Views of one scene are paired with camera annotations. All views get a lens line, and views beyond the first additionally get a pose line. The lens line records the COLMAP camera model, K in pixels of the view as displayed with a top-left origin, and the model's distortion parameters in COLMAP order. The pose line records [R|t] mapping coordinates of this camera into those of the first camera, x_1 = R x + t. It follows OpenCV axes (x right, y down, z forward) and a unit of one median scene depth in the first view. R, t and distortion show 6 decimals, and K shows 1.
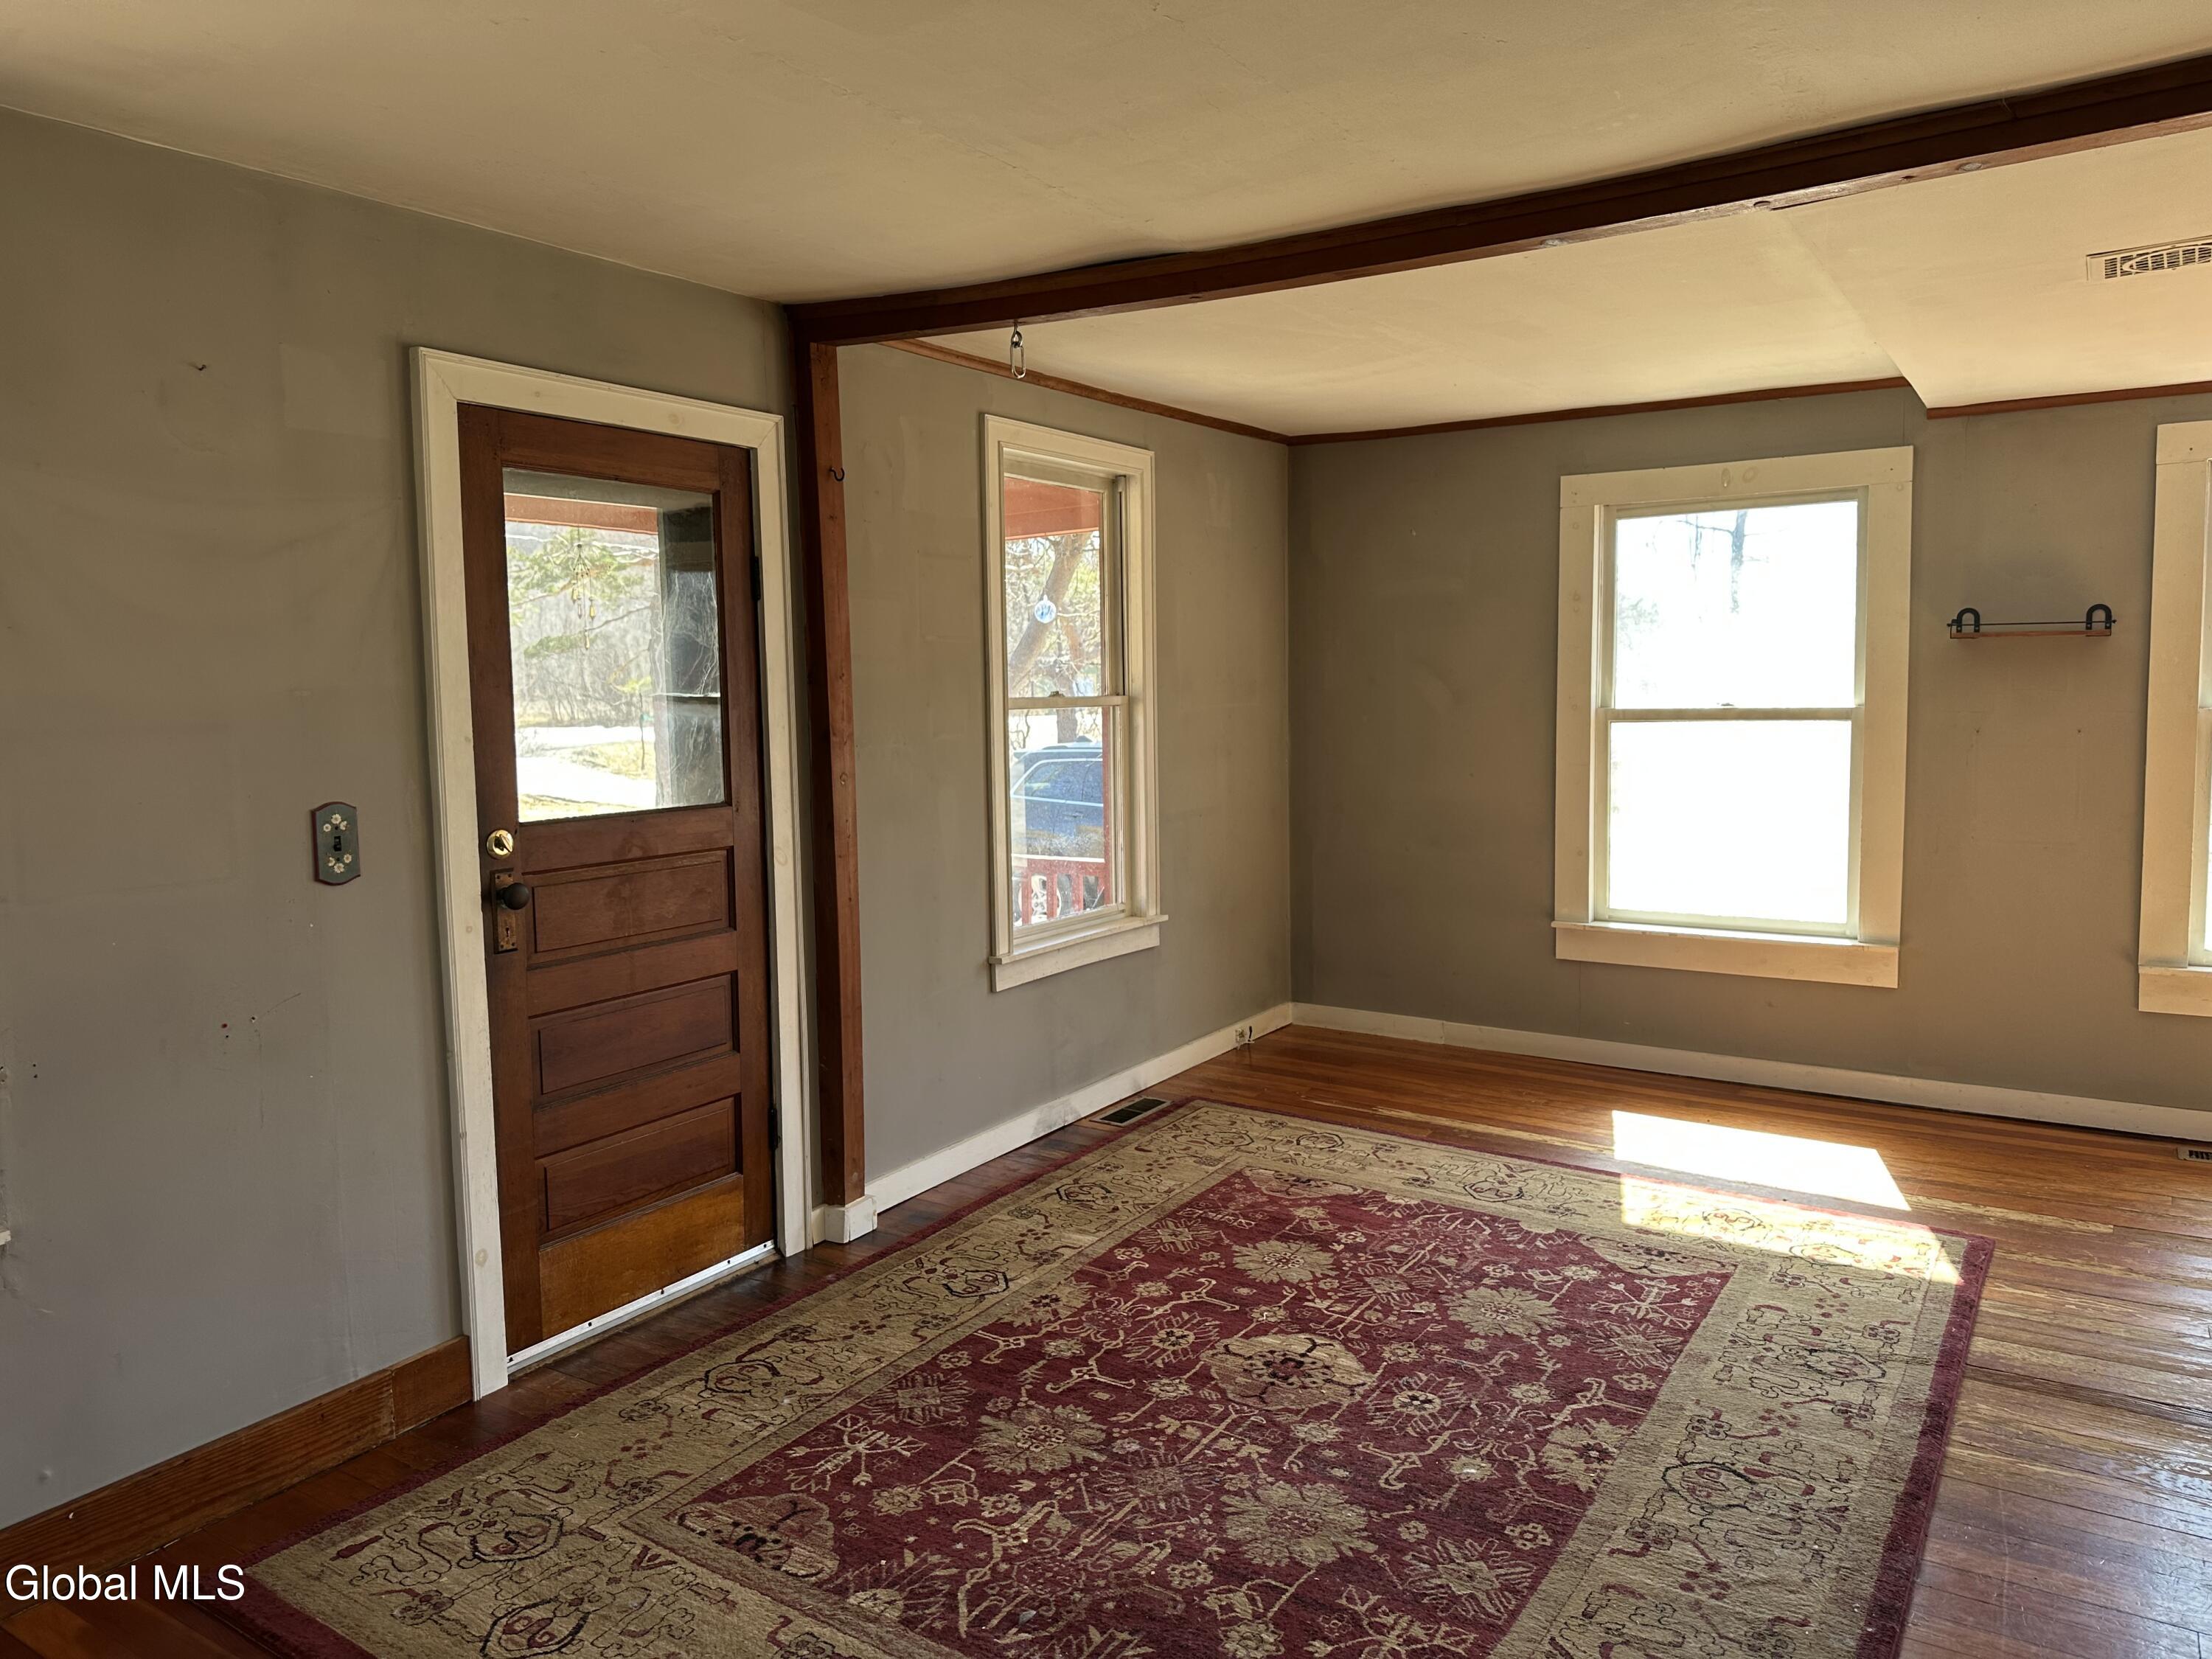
lens RADIAL K [[1561.7, 0, 1115.0], [0, 1561.7, 808.8], [0, 0, 1]] dist [0.055834, -0.052161]
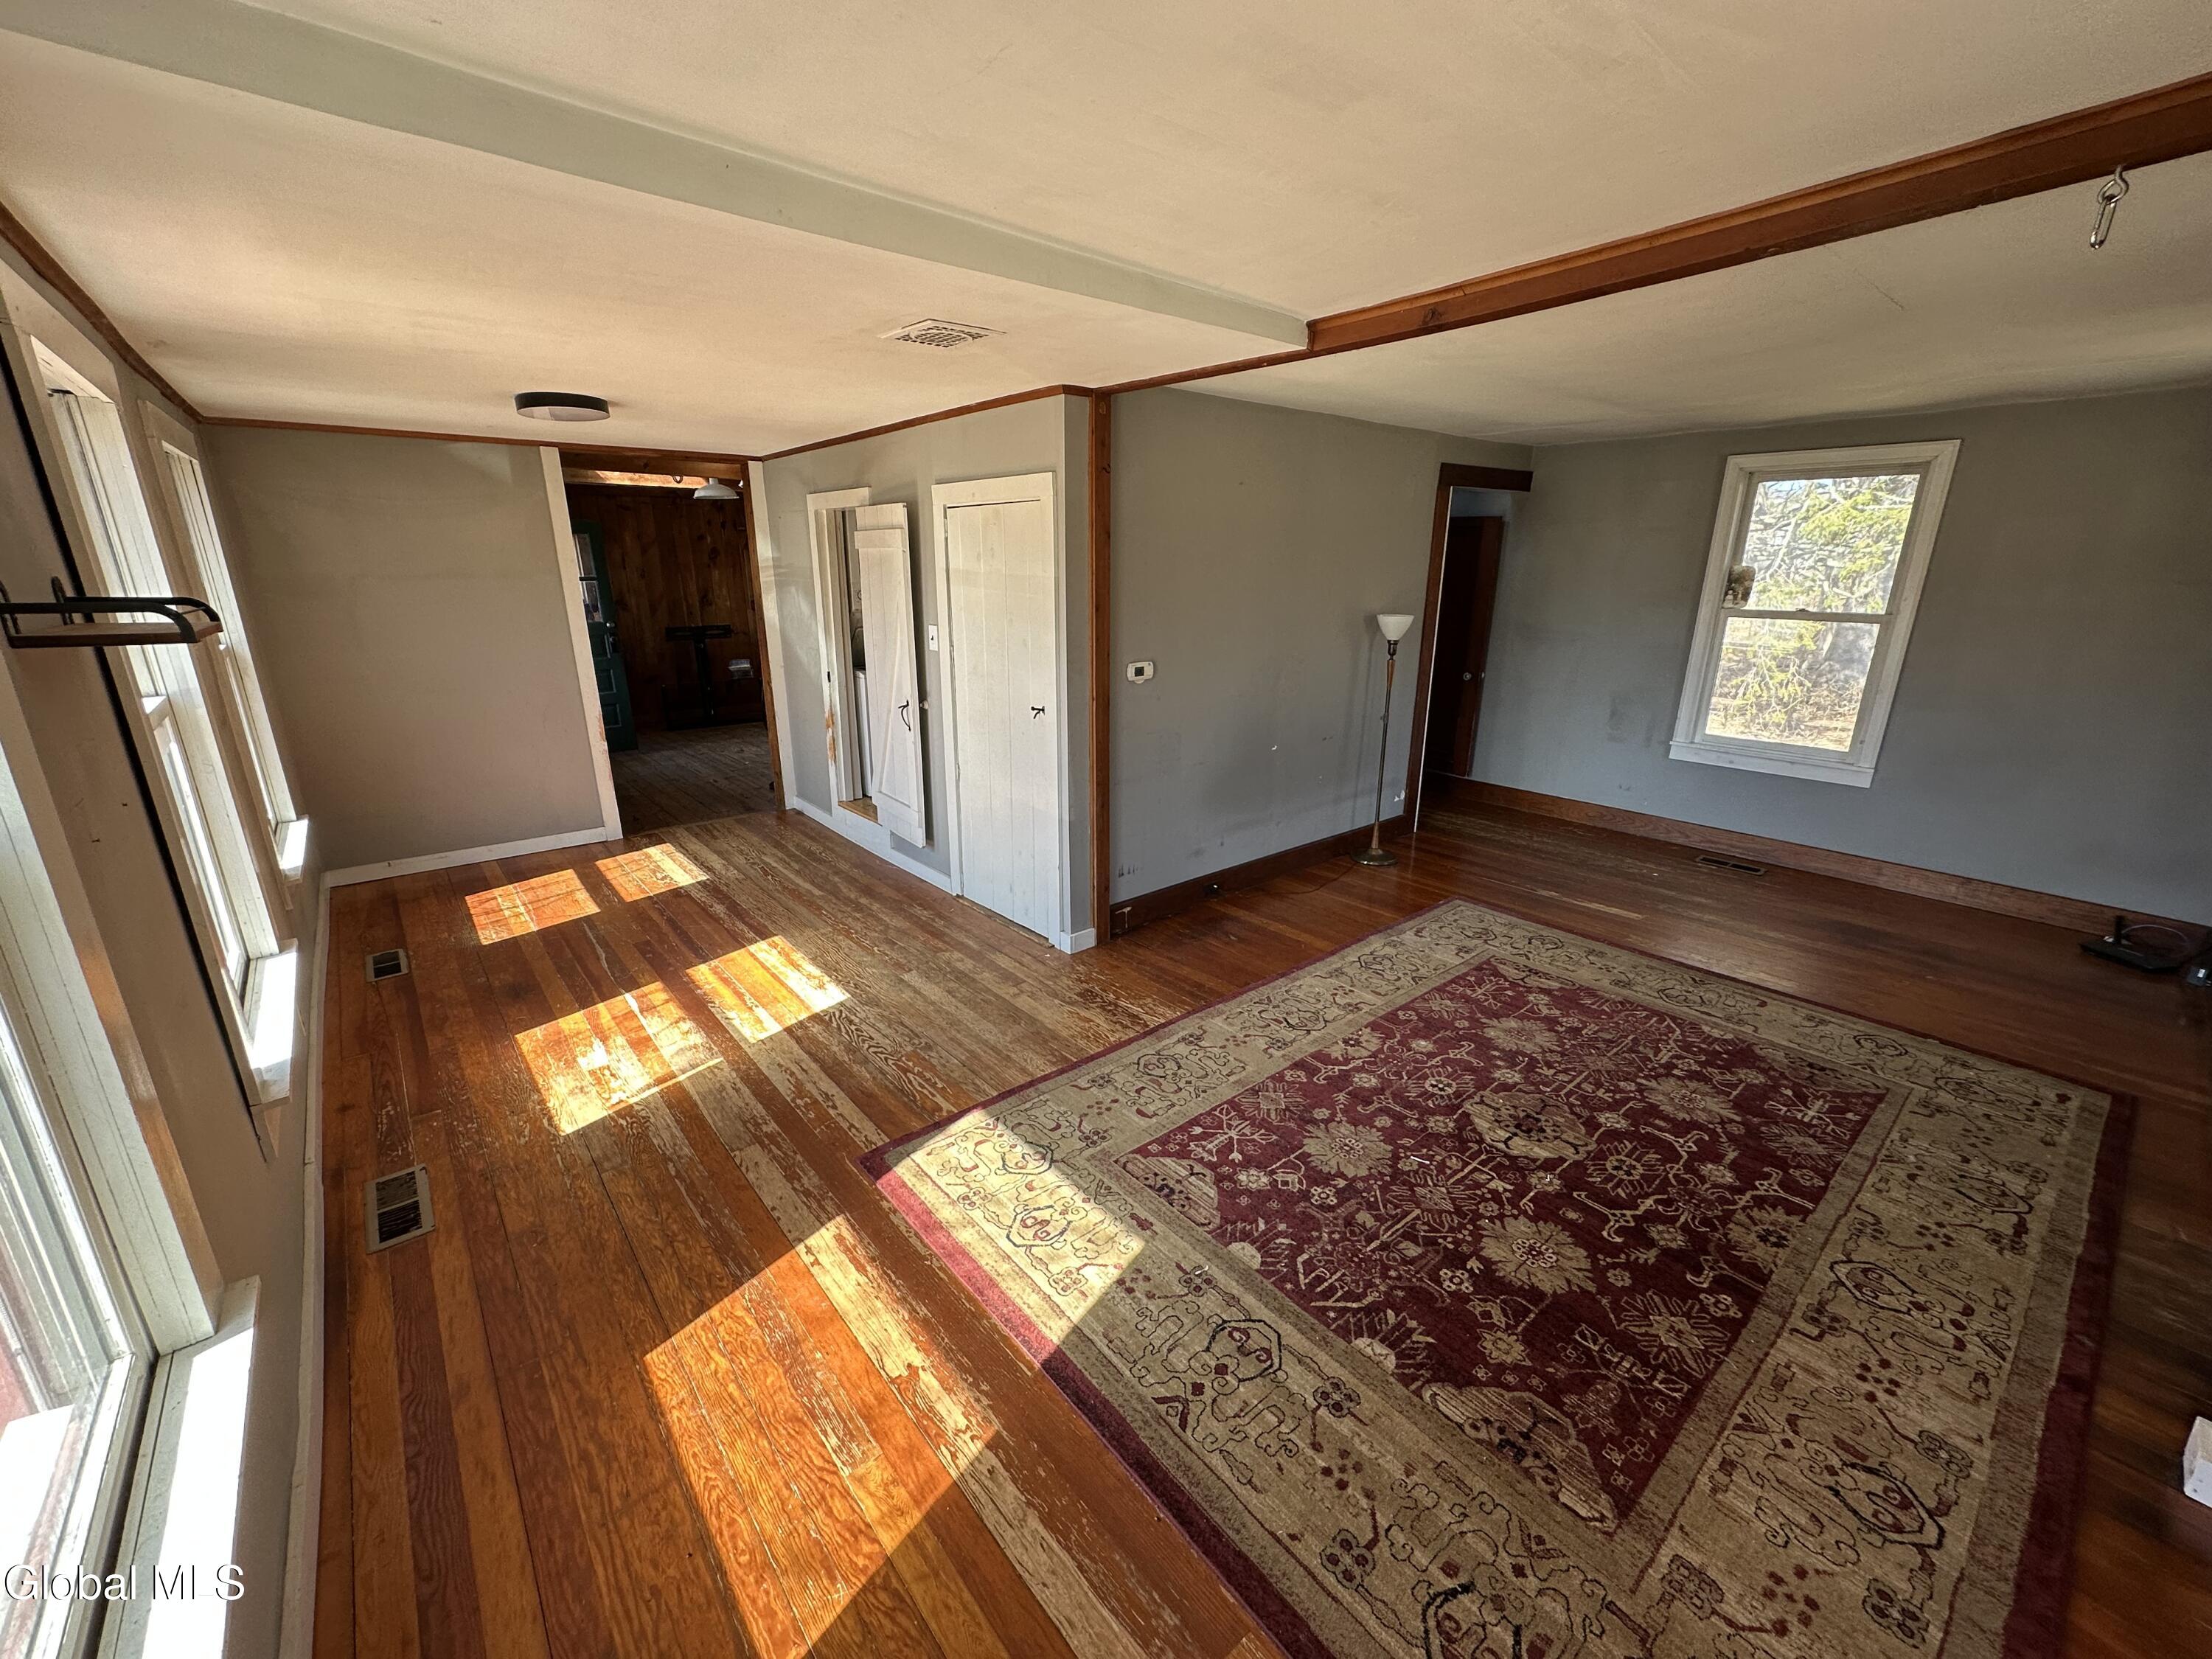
lens RADIAL K [[887.3, 0, 1107.6], [0, 887.3, 844.8], [0, 0, 1]] dist [0.001065, 0.001021]
pose [[-0.954862, -0.075072, 0.287405, 0.252872], [0.040194, 0.925985, 0.375415, -0.198294], [-0.294316, 0.370022, -0.881171, 1.671799]]
